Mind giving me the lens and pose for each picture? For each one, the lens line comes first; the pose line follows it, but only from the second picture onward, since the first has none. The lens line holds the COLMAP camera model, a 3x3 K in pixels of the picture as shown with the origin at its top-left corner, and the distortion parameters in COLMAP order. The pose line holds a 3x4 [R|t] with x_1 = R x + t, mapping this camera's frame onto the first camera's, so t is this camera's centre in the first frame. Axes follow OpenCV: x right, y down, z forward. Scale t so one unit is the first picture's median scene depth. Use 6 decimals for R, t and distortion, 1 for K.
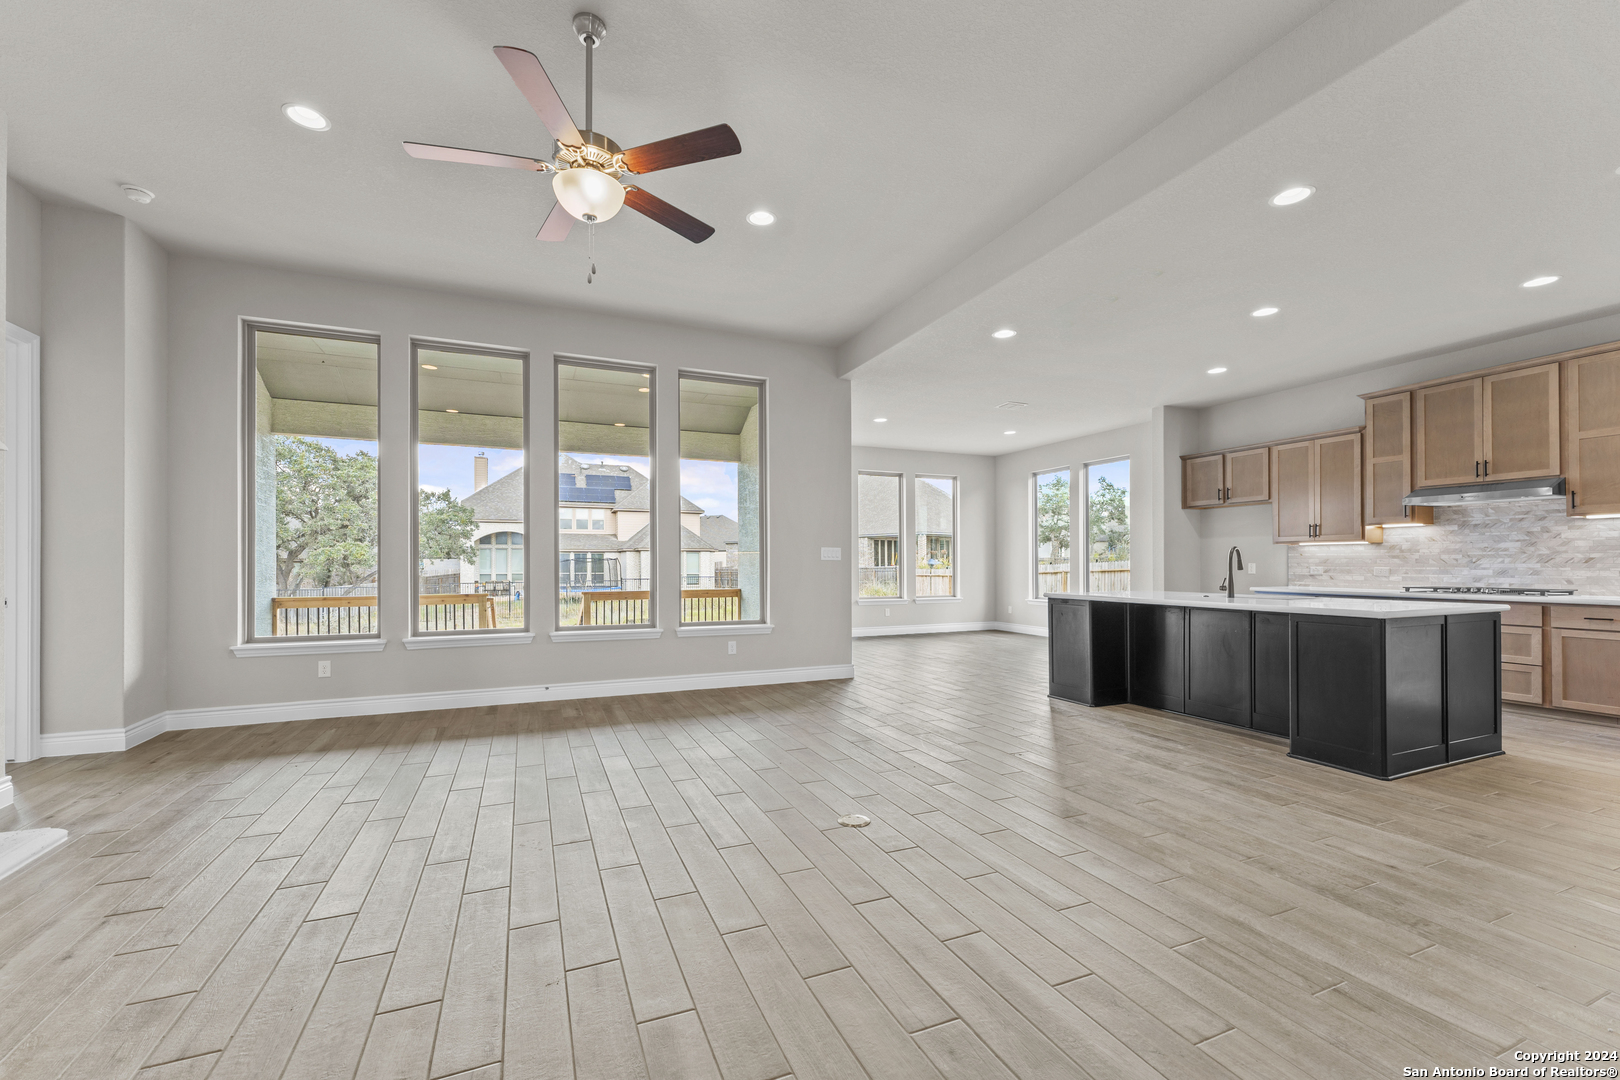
lens RADIAL K [[655.4, 0, 799.3], [0, 655.4, 558.1], [0, 0, 1]] dist [-0.001146, -0.000025]
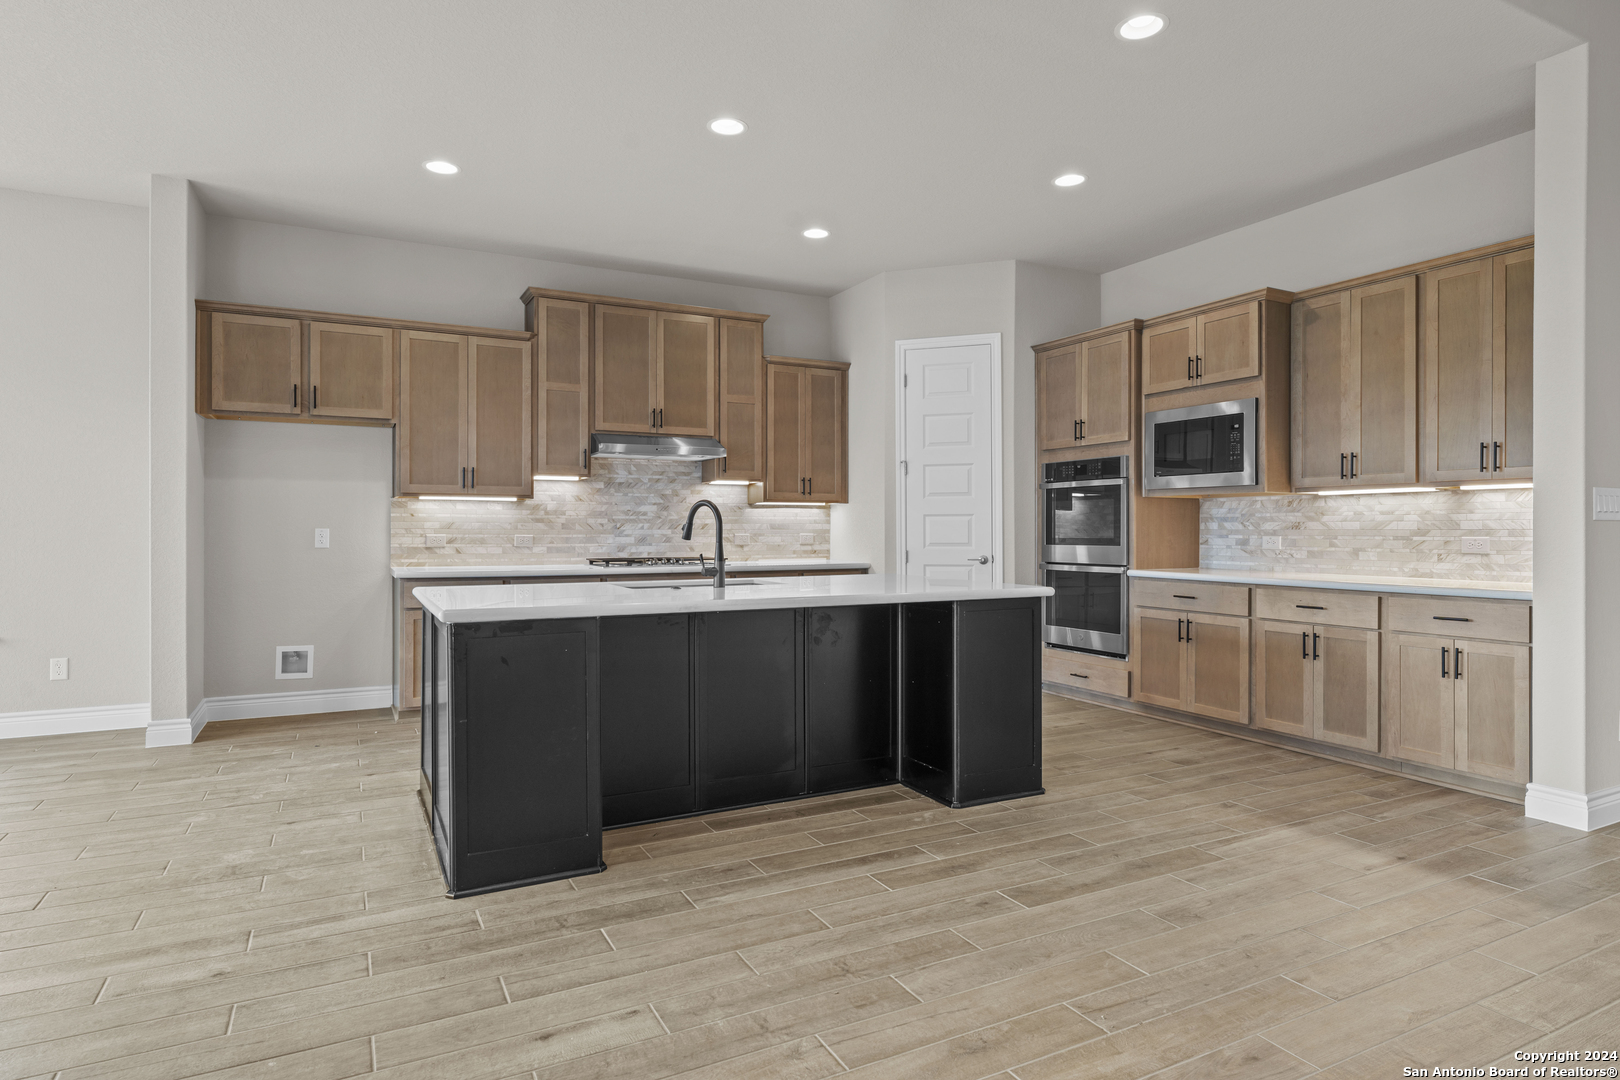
lens RADIAL K [[891.8, 0, 810.0], [0, 891.8, 540.0], [0, 0, 1]] dist [-0.001703, -0.000993]
pose [[-0.081337, -0.011606, 0.996619, -0.125842], [-0.010056, 0.999891, 0.010823, 0.006967], [-0.996636, -0.009141, -0.081445, 0.871335]]
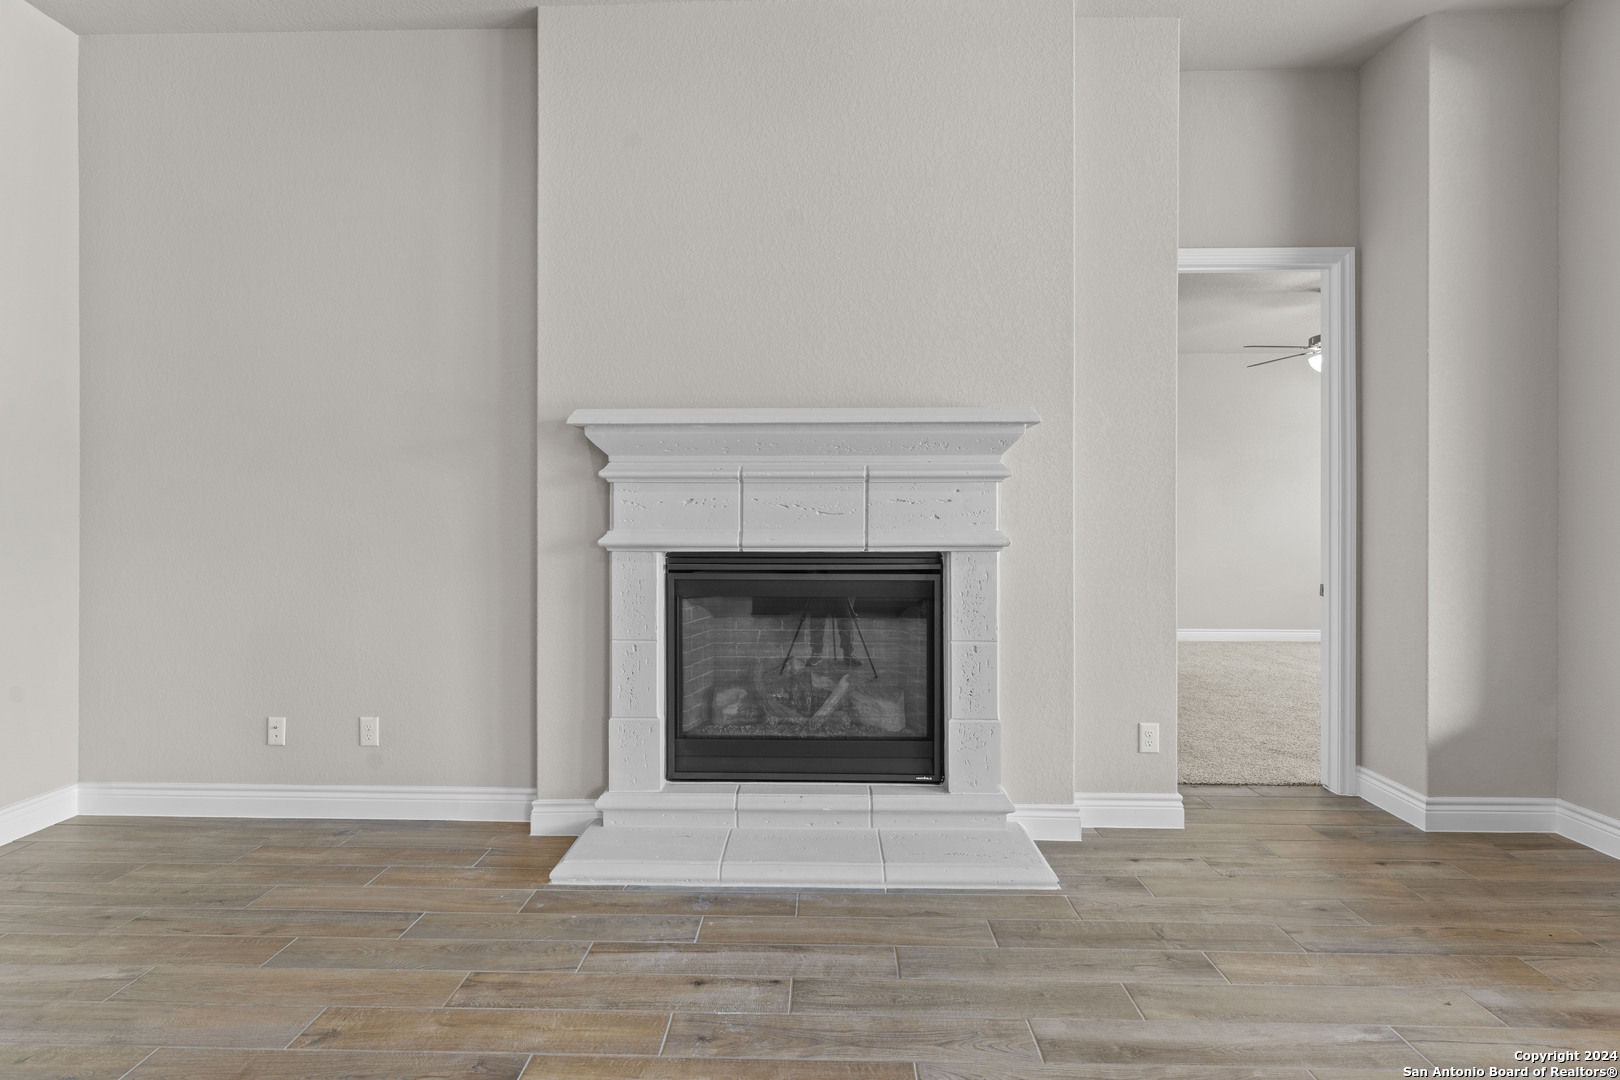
lens RADIAL K [[727.2, 0, 808.6], [0, 727.2, 520.7], [0, 0, 1]] dist [0.000584, -0.000144]
pose [[-0.407268, 0.000553, -0.913308, -0.087022], [0.007790, 0.999966, -0.002869, -0.016113], [0.913275, -0.008283, -0.407259, 0.571664]]
